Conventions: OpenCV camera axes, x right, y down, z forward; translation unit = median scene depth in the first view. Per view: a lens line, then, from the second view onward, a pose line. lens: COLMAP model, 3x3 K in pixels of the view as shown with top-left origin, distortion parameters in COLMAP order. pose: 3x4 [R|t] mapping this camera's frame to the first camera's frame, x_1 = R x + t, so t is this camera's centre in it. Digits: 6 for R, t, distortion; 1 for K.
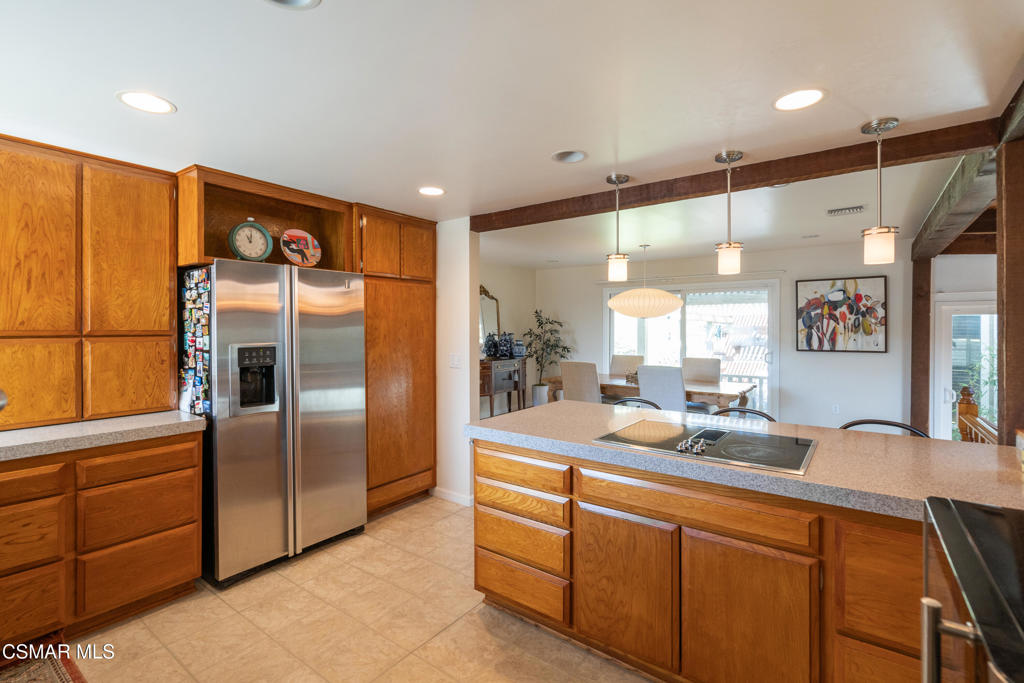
lens RADIAL K [[468.3, 0, 509.8], [0, 468.3, 331.6], [0, 0, 1]] dist [-0.000925, 0.000359]
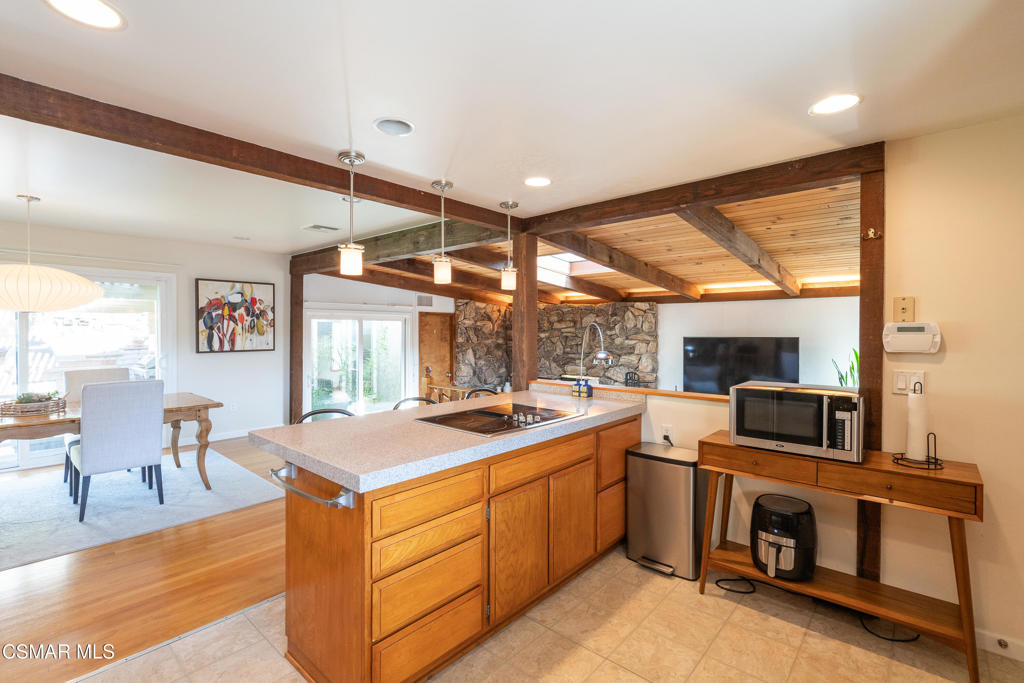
lens RADIAL K [[472.2, 0, 514.6], [0, 472.2, 334.3], [0, 0, 1]] dist [-0.000048, 0.000526]
pose [[0.076646, -0.008209, 0.997025, -0.317401], [0.004661, 0.999958, 0.007875, -0.000926], [-0.997047, 0.004044, 0.076681, 0.315524]]
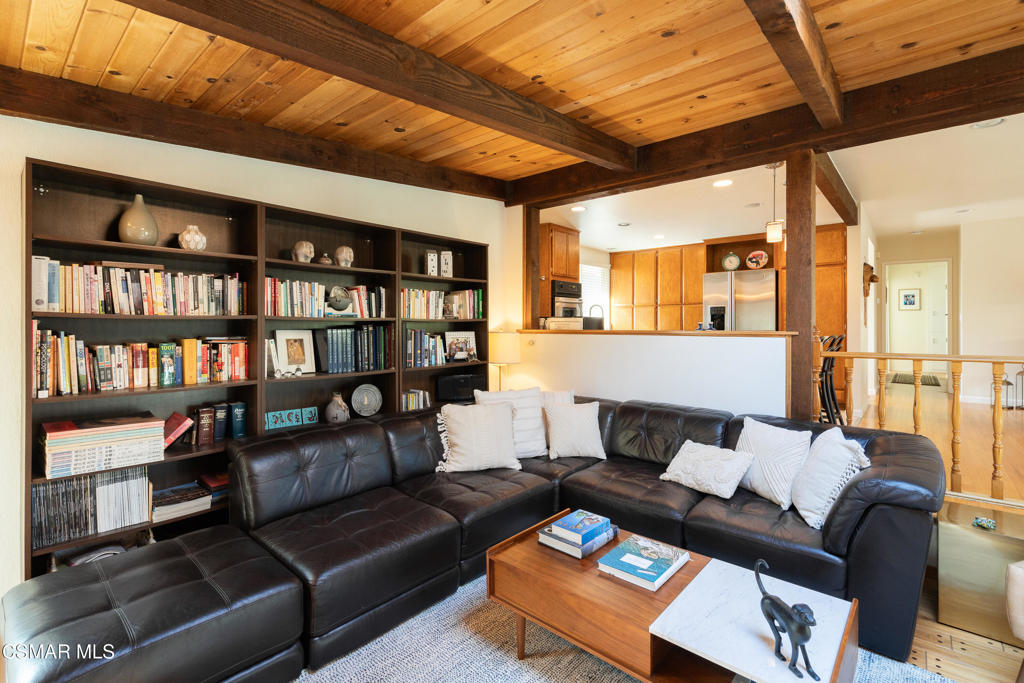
lens RADIAL K [[464.2, 0, 509.5], [0, 464.2, 326.5], [0, 0, 1]] dist [-0.001955, 0.000195]
pose [[-0.083189, 0.003434, -0.996528, 0.976782], [-0.006998, 0.999967, 0.004030, 0.066411], [0.996509, 0.007309, -0.083162, 0.050148]]
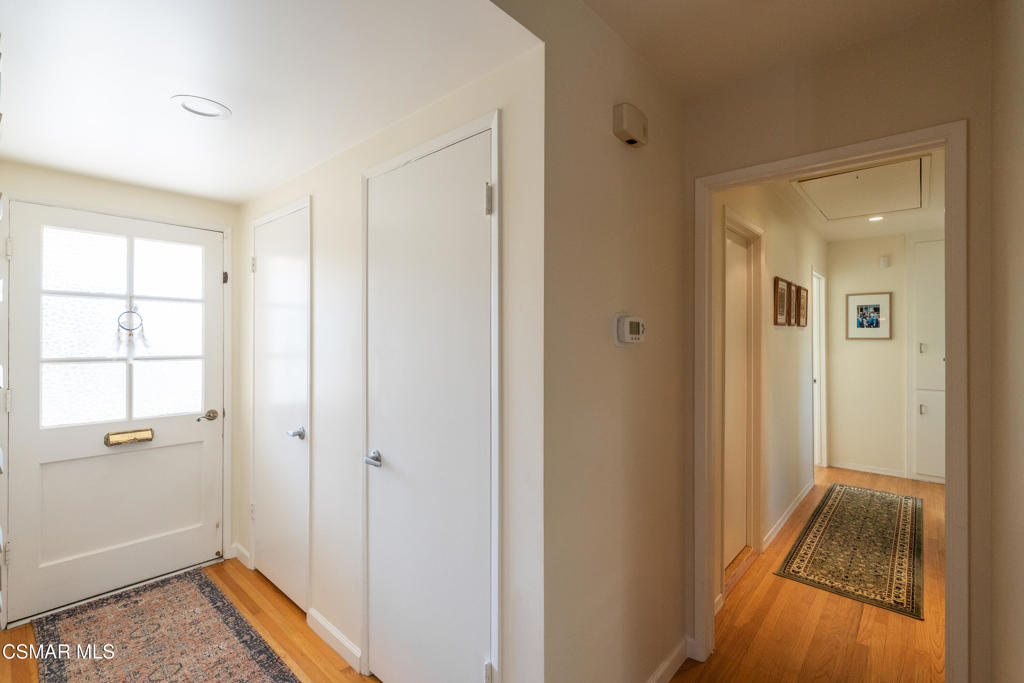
lens RADIAL K [[463.4, 0, 507.4], [0, 463.4, 338.3], [0, 0, 1]] dist [-0.002333, 0.000249]
pose [[-0.095531, -0.000450, -0.995426, -0.129569], [-0.005947, 0.999982, 0.000118, -0.003655], [0.995409, 0.005932, -0.095532, 0.942152]]
